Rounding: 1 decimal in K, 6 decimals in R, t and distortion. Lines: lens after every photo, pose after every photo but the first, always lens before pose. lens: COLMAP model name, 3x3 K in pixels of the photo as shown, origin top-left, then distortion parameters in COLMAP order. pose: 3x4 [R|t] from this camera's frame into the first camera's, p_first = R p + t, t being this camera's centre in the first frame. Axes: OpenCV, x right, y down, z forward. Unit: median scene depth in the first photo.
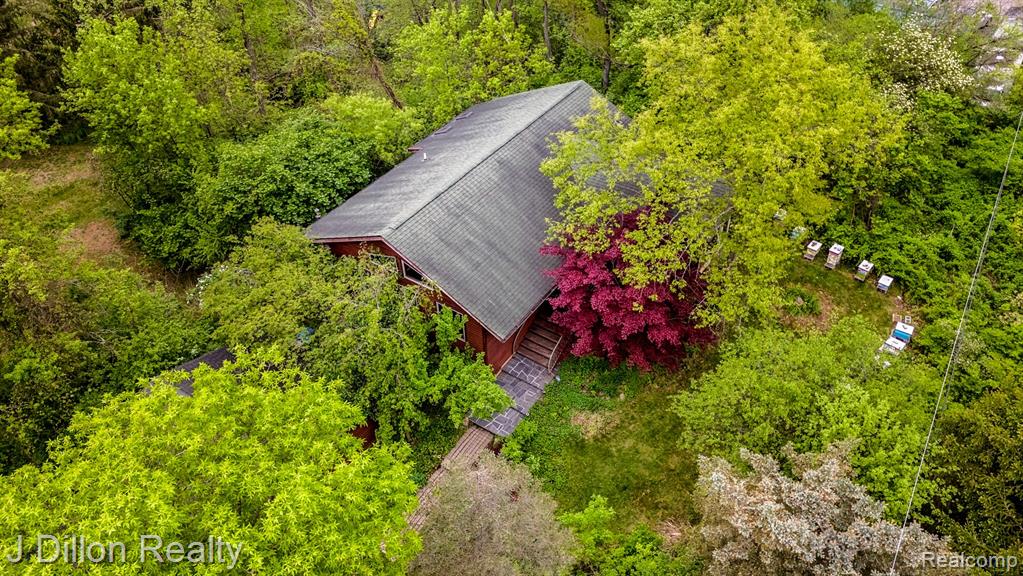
lens RADIAL K [[773.7, 0, 504.2], [0, 773.7, 287.5], [0, 0, 1]] dist [0.065003, -0.075510]
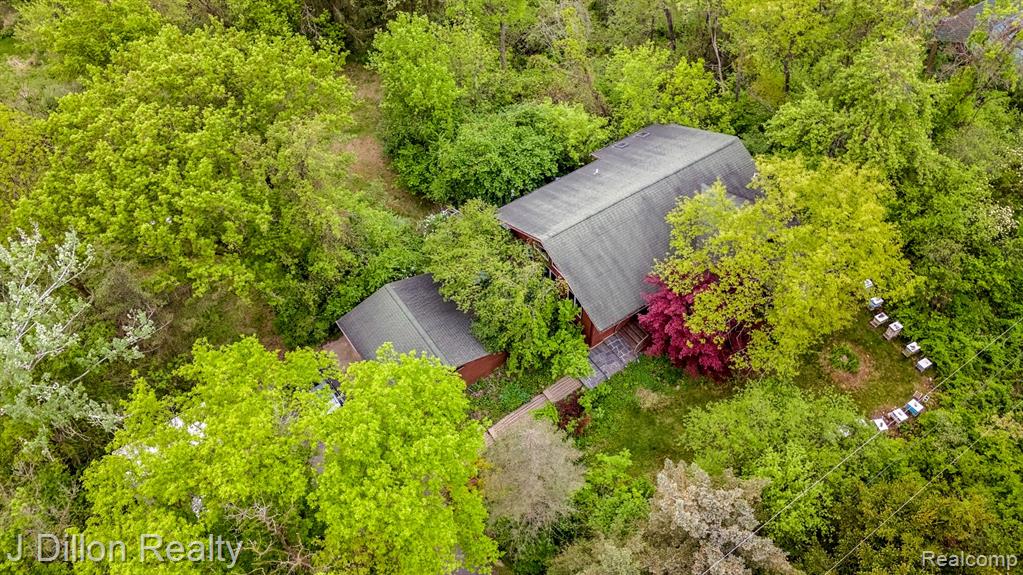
lens RADIAL K [[773.7, 0, 504.2], [0, 773.7, 287.0], [0, 0, 1]] dist [0.065003, -0.075510]
pose [[0.929475, 0.289047, -0.229192, 0.127551], [-0.239457, 0.945381, 0.221169, -0.264972], [0.280602, -0.150690, 0.947922, -0.392976]]
